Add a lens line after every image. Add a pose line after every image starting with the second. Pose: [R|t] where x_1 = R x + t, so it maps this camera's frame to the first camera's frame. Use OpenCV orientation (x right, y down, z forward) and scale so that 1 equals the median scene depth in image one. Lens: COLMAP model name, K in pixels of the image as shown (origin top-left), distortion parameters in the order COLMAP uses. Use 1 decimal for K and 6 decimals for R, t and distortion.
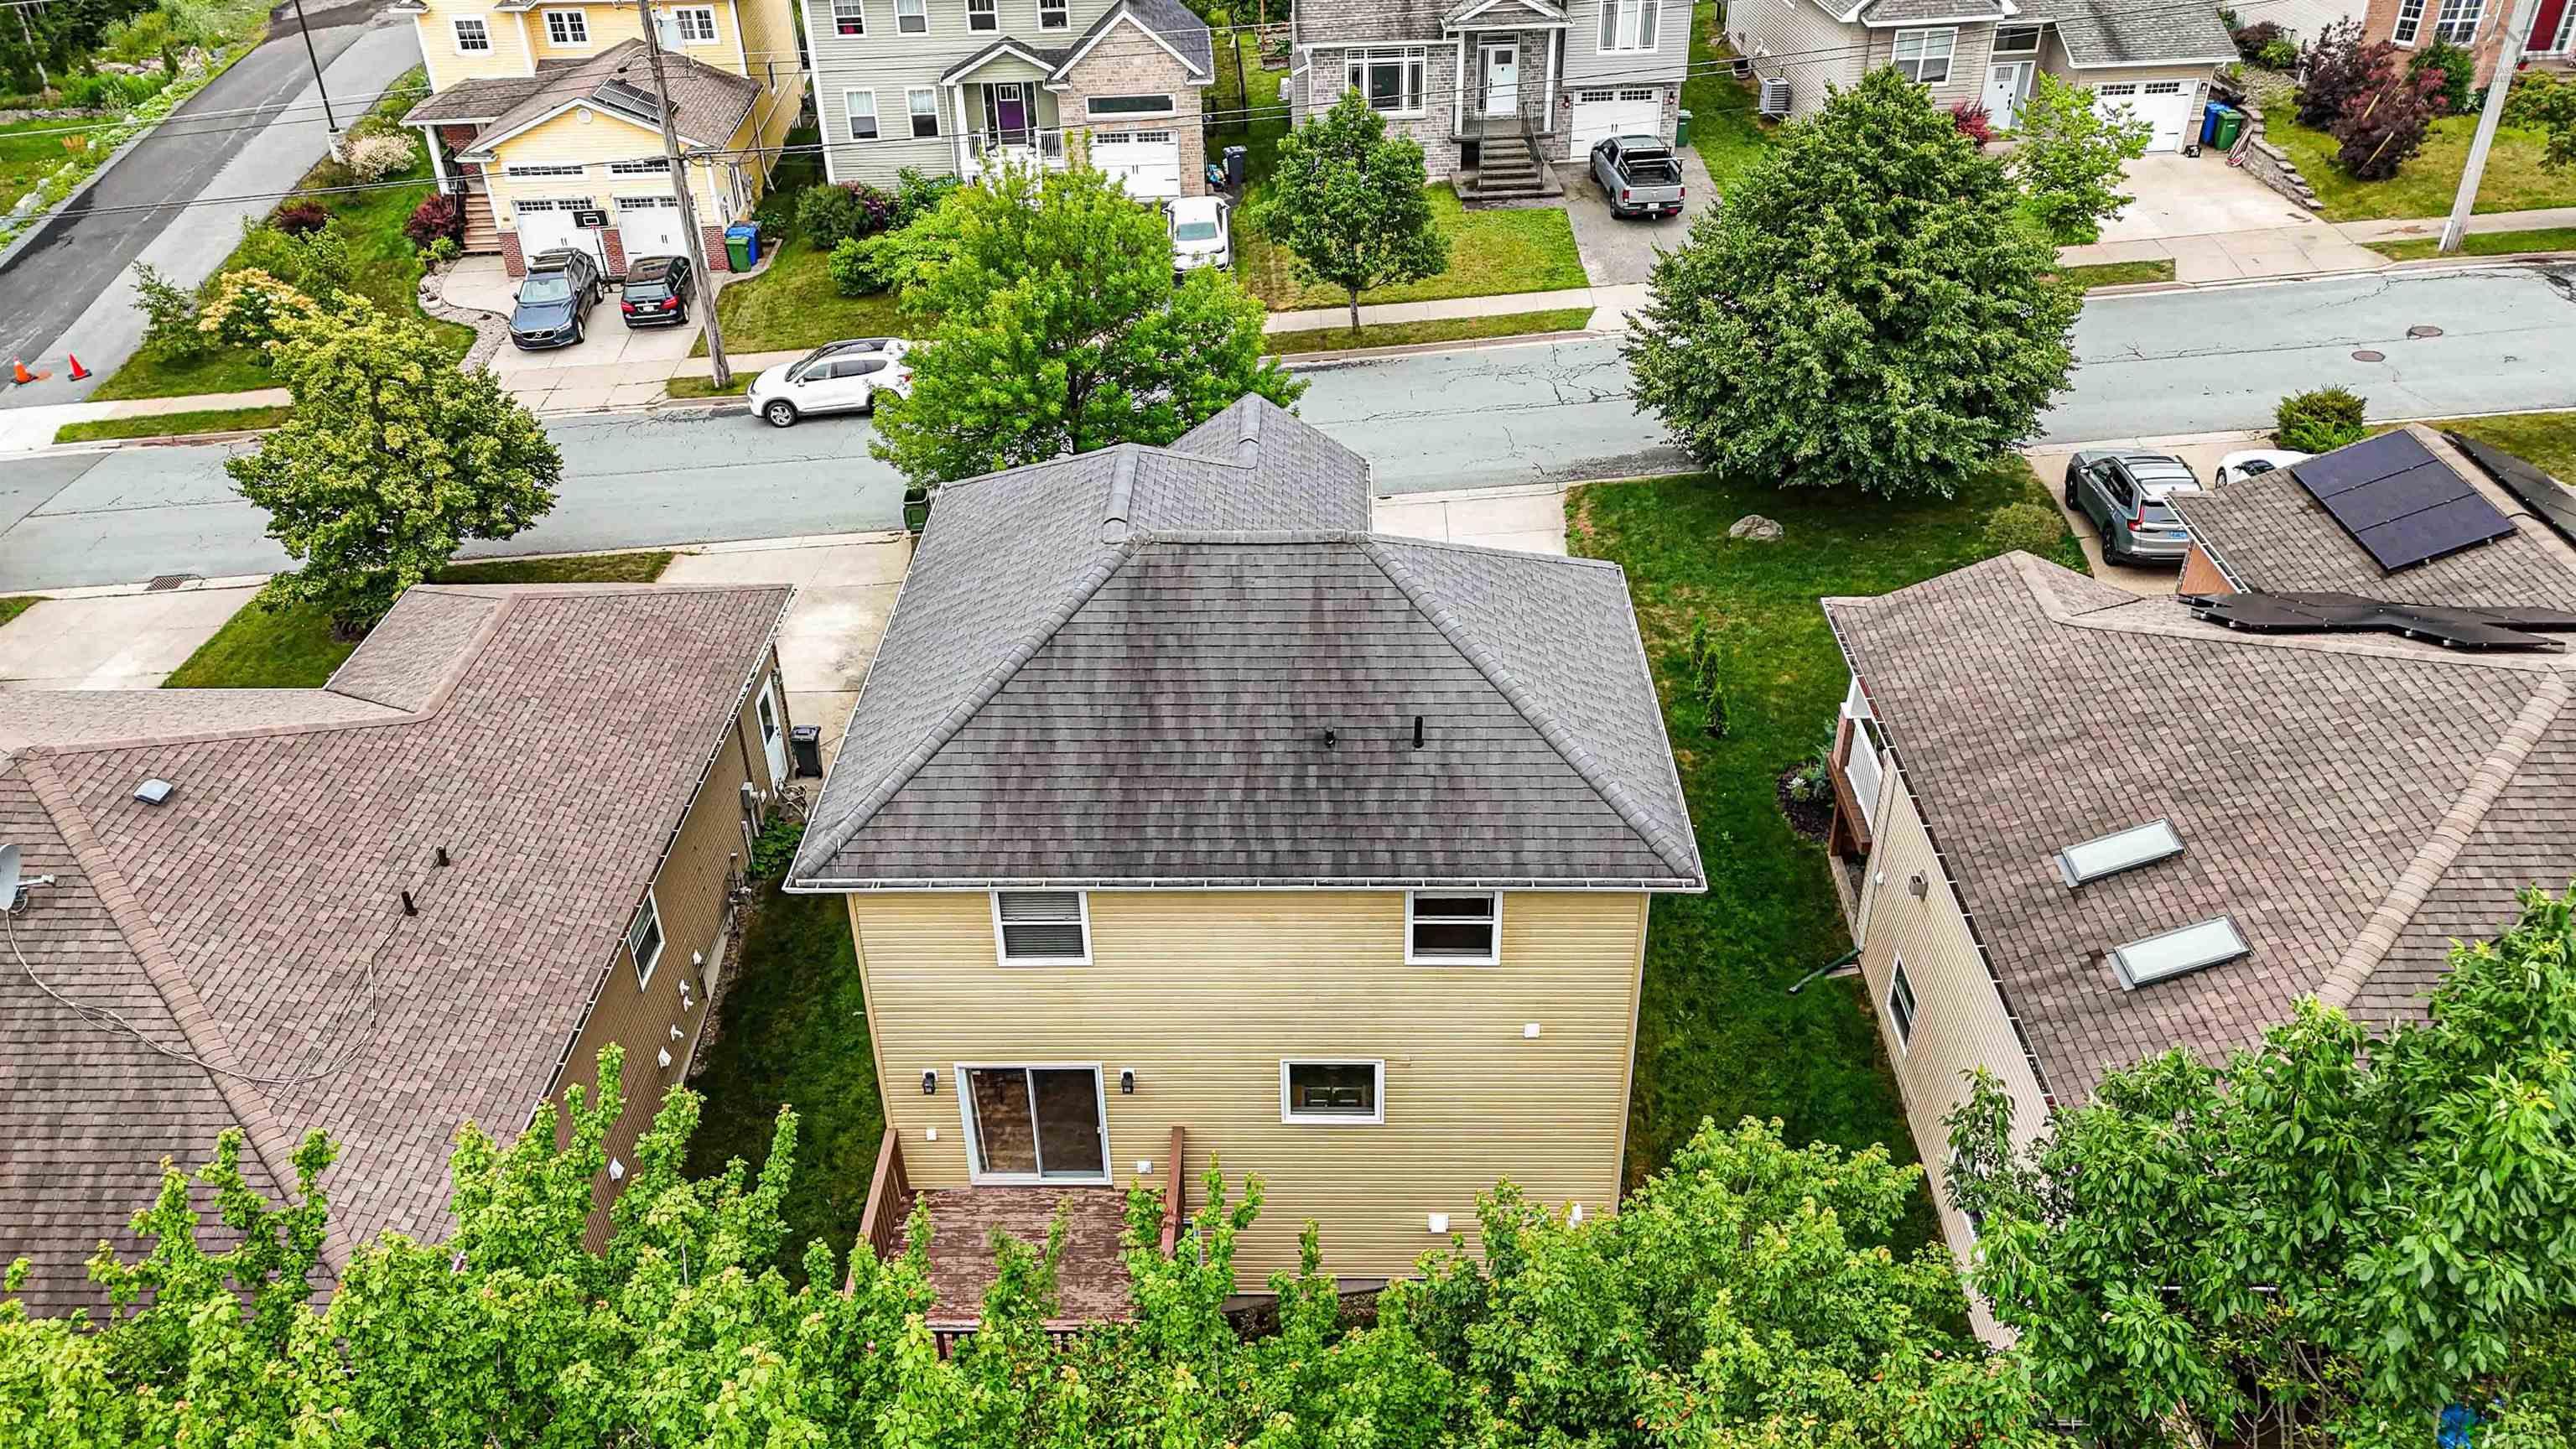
lens RADIAL K [[1947.7, 0, 1291.5], [0, 1947.7, 724.6], [0, 0, 1]] dist [0.025908, -0.006952]
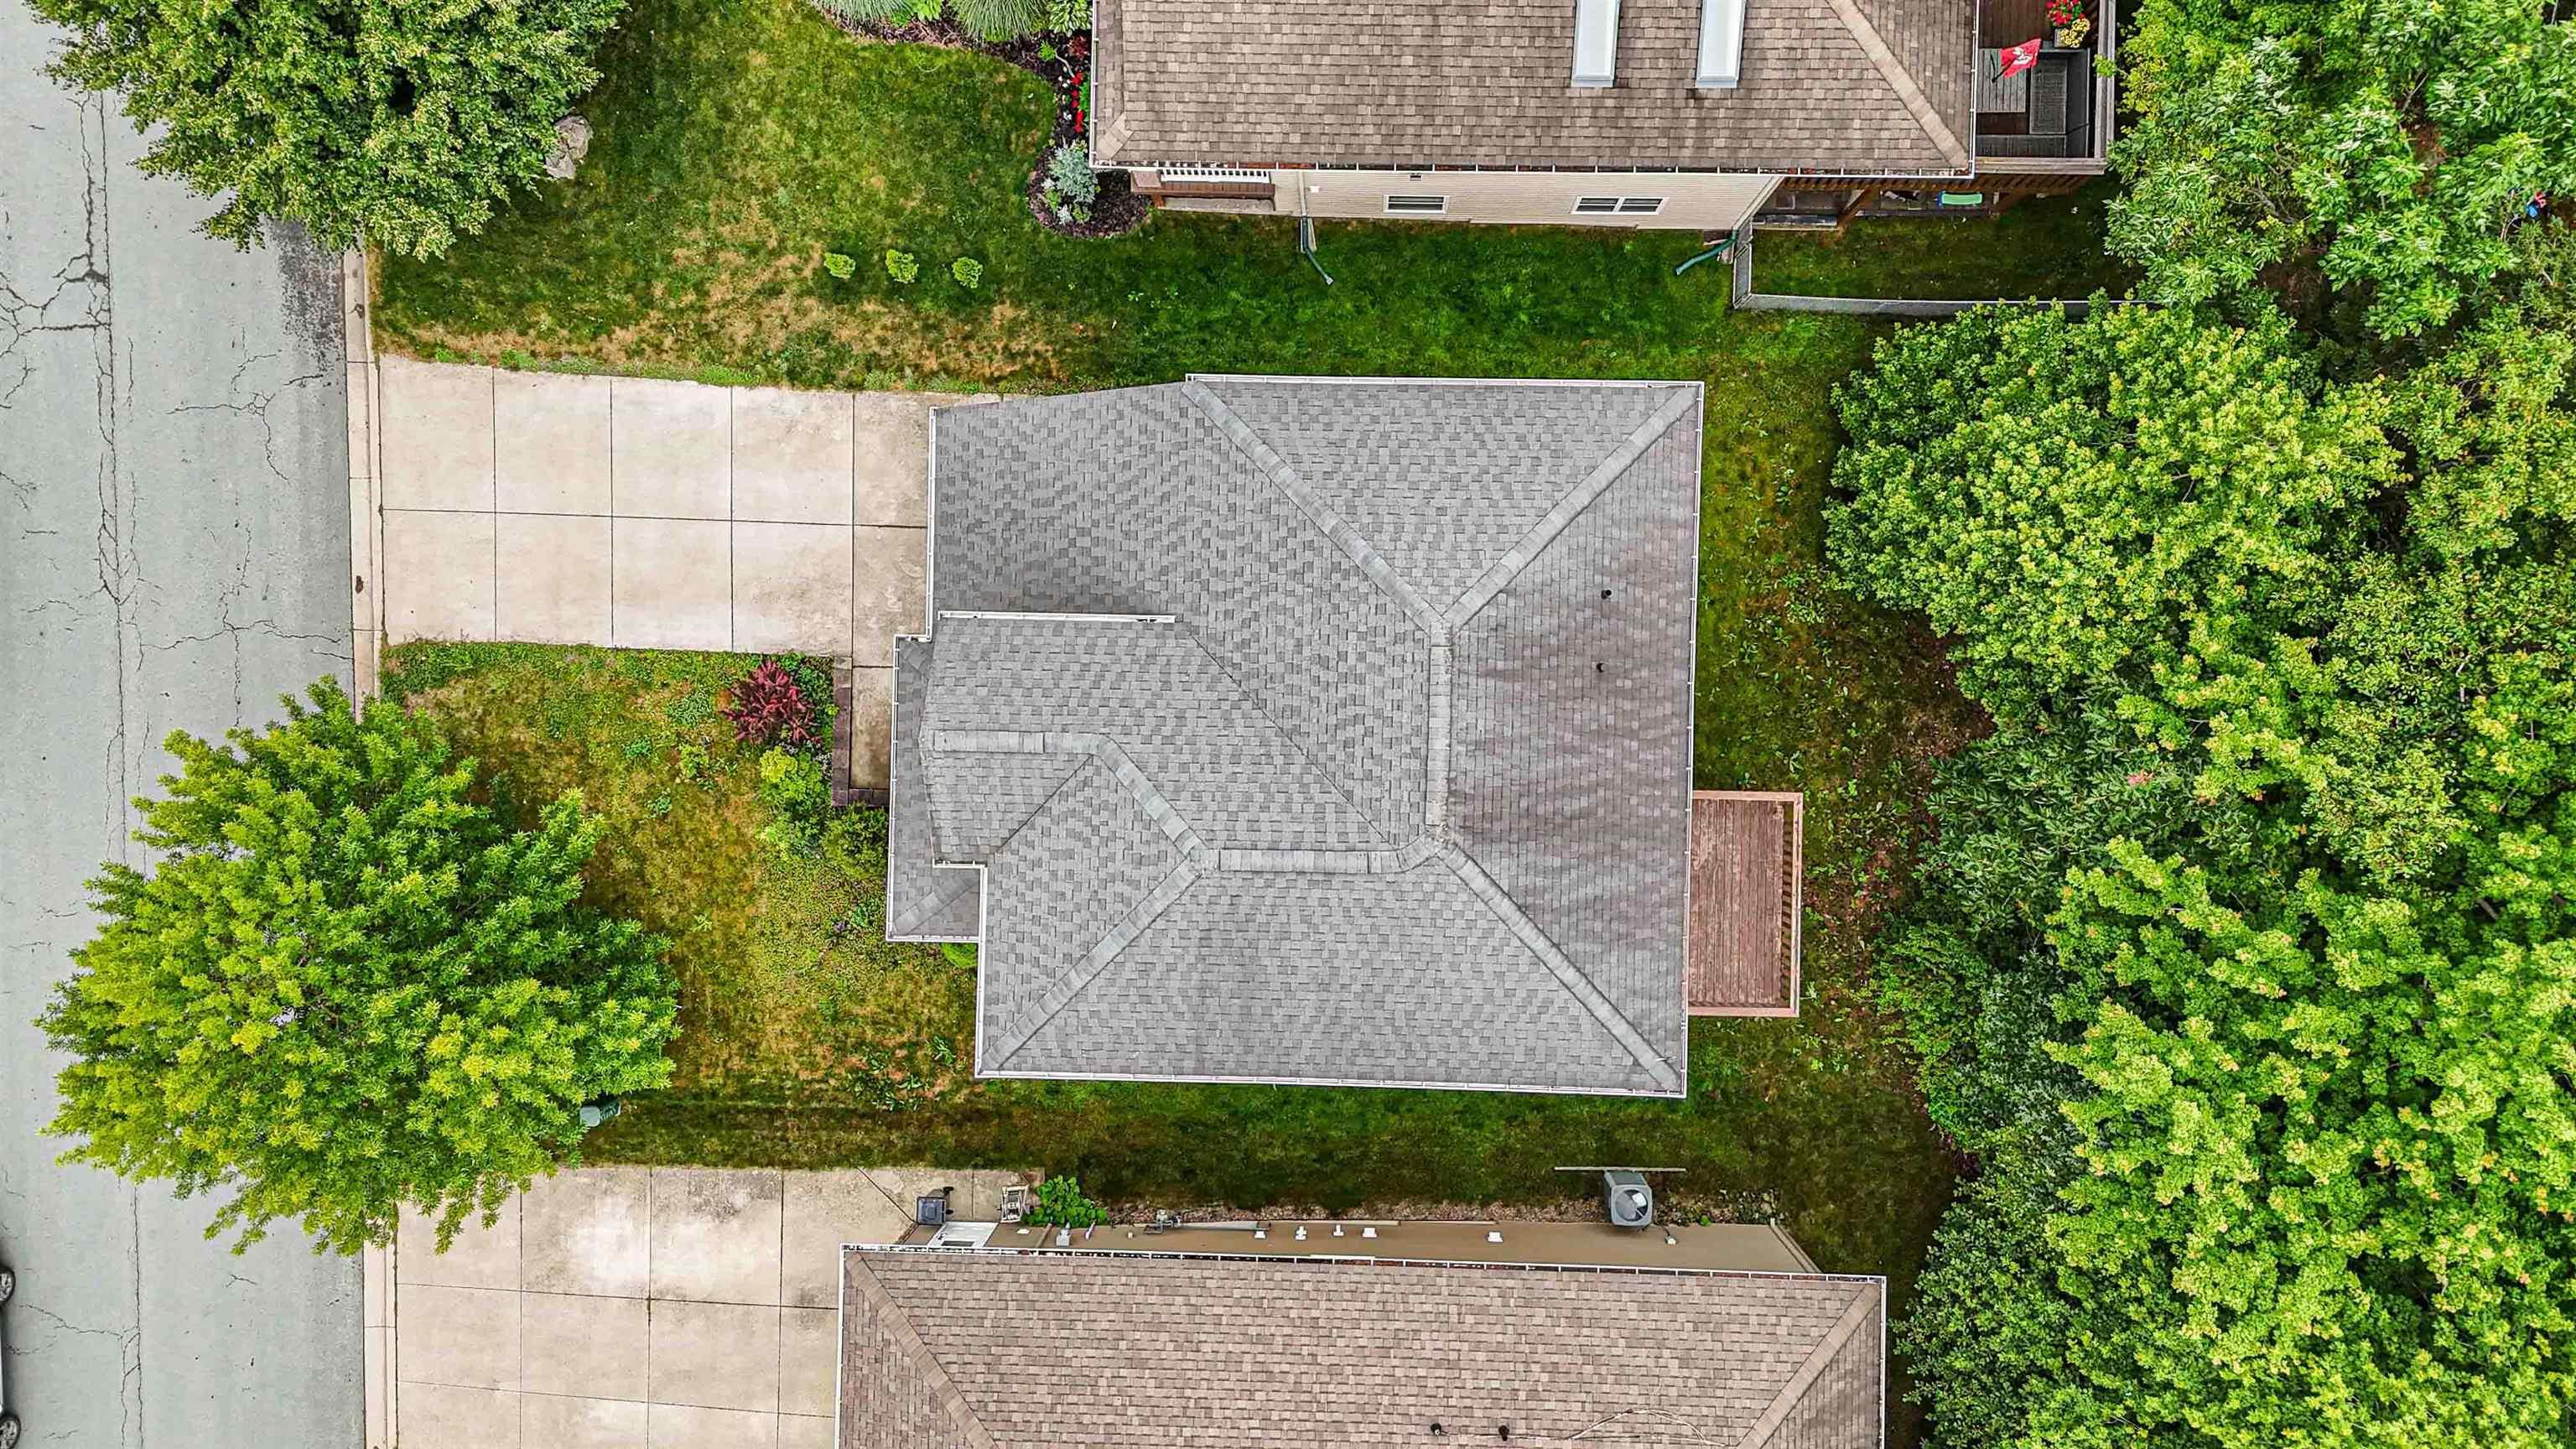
lens RADIAL K [[1947.7, 0, 1288.9], [0, 1947.7, 719.1], [0, 0, 1]] dist [0.025908, -0.006952]
pose [[0.002720, -0.999888, 0.014745, -0.027647], [0.552142, 0.013795, 0.833636, -1.007528], [-0.833745, 0.005874, 0.552118, 0.447279]]
